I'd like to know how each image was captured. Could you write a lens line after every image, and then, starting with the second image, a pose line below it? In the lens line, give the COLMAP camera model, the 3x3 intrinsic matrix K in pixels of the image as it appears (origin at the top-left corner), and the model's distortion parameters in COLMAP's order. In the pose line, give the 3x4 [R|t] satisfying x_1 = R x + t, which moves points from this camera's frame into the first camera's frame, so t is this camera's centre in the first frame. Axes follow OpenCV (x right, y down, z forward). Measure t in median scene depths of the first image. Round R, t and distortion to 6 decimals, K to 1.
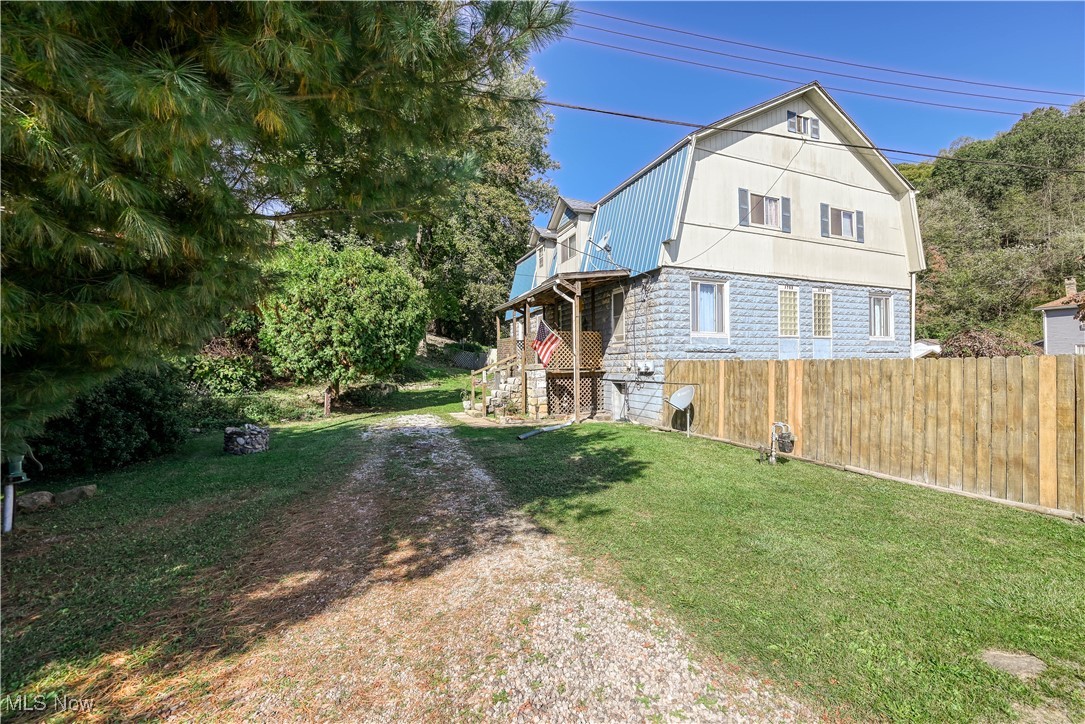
lens RADIAL K [[443.0, 0, 548.1], [0, 443.0, 368.5], [0, 0, 1]] dist [-0.001641, 0.000689]
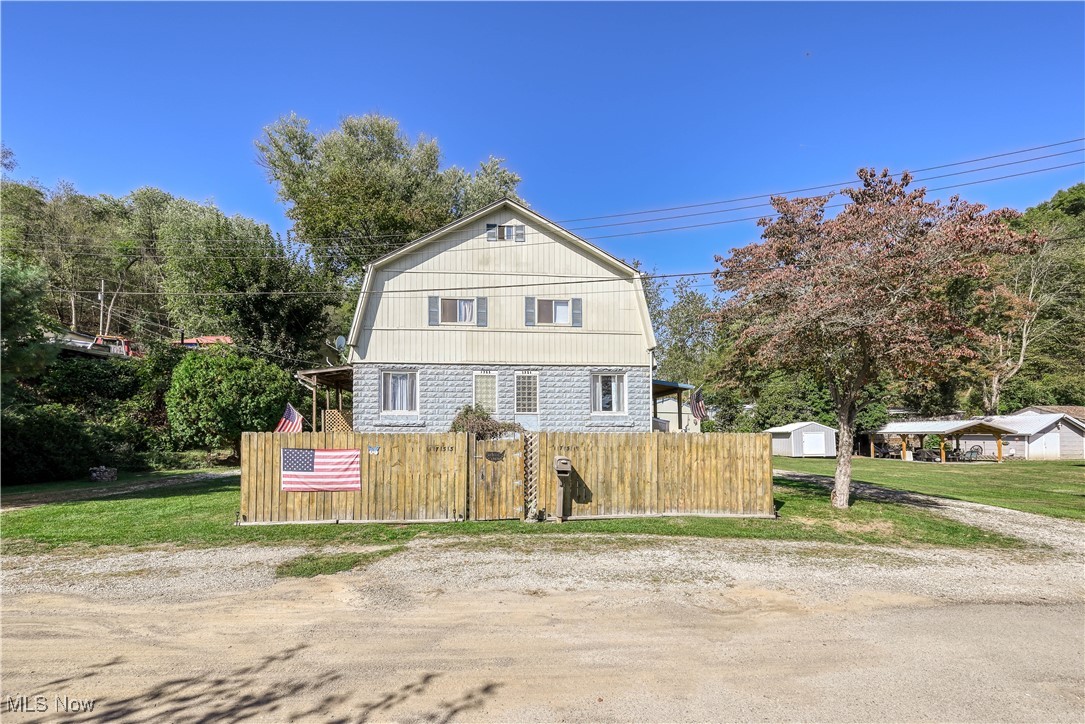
lens RADIAL K [[443.0, 0, 481.0], [0, 443.0, 436.0], [0, 0, 1]] dist [-0.001641, 0.000689]
pose [[0.942143, 0.011566, -0.335011, 0.926226], [-0.014185, 0.999885, -0.005371, -0.005206], [0.334910, 0.009812, 0.942199, -0.122237]]
